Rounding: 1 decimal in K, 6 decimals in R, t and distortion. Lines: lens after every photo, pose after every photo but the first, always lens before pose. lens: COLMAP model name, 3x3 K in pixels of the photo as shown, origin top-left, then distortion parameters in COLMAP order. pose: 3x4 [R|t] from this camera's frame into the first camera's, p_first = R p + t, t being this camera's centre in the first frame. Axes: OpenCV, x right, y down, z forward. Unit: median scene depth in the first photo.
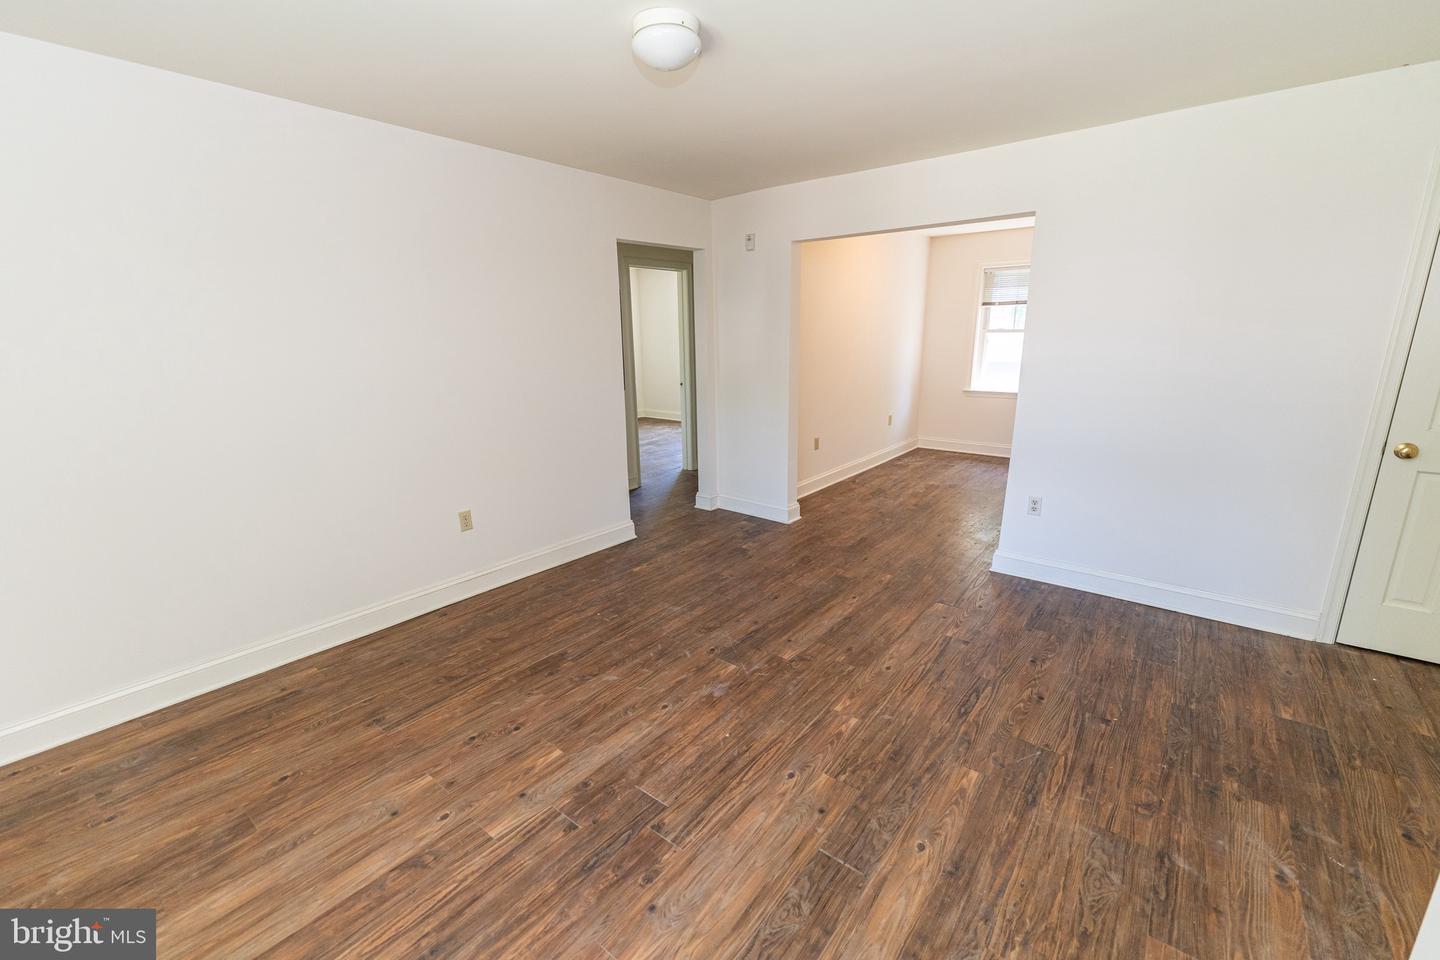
lens RADIAL K [[604.0, 0, 710.5], [0, 604.0, 481.7], [0, 0, 1]] dist [-0.000632, 0.000234]
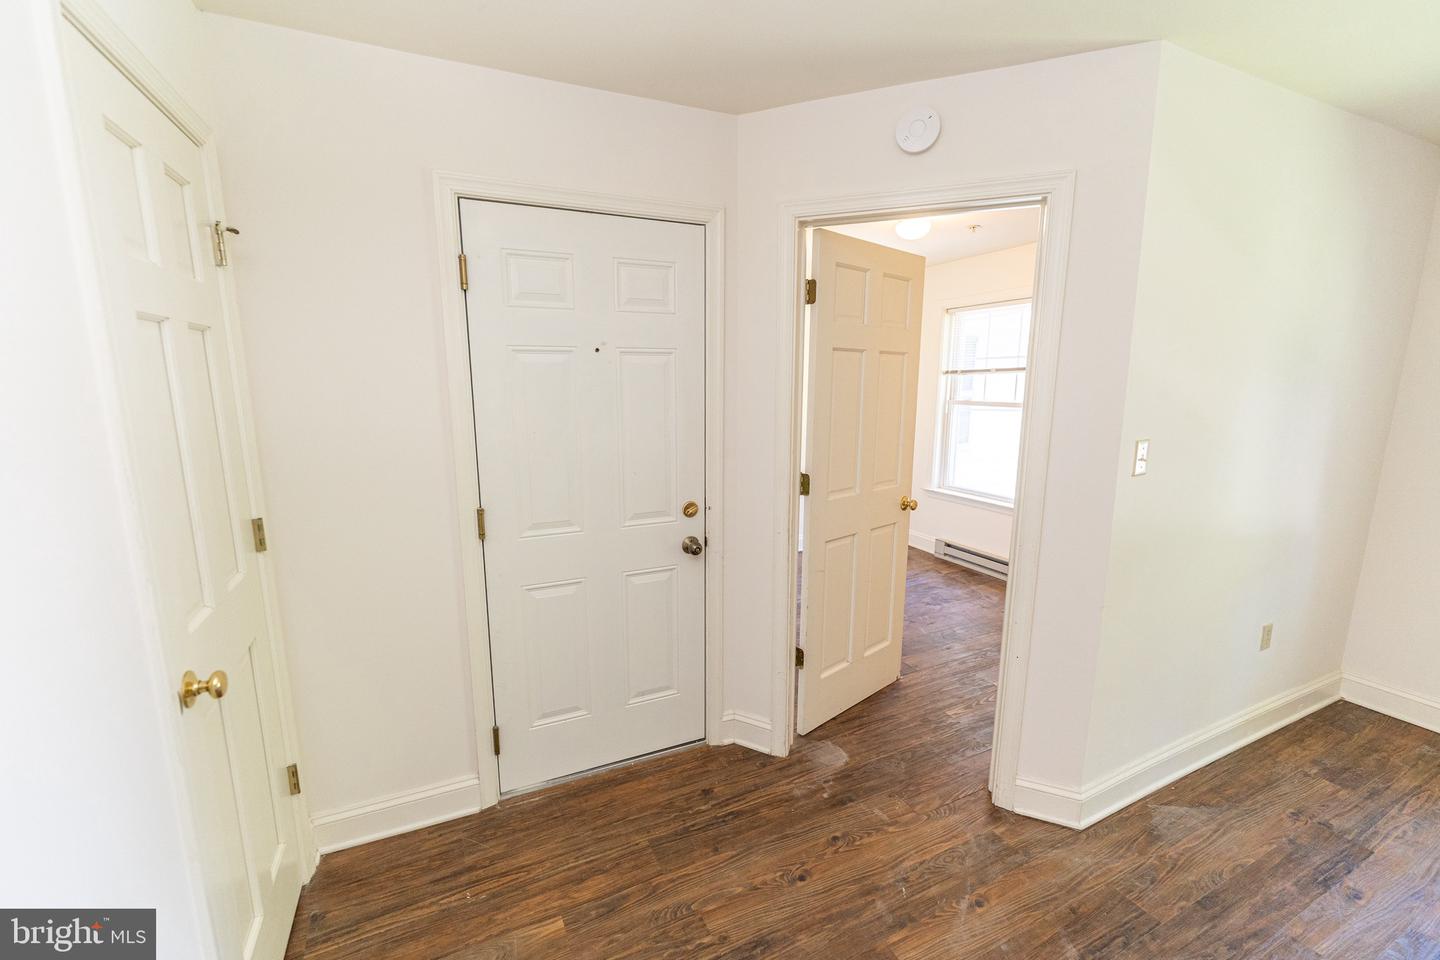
lens RADIAL K [[593.6, 0, 709.8], [0, 593.6, 480.9], [0, 0, 1]] dist [0.000392, -0.000399]
pose [[-0.900899, -0.058794, 0.430029, 0.658361], [0.119664, 0.918736, 0.376303, -0.334412], [-0.417208, 0.390470, -0.820653, 1.209317]]
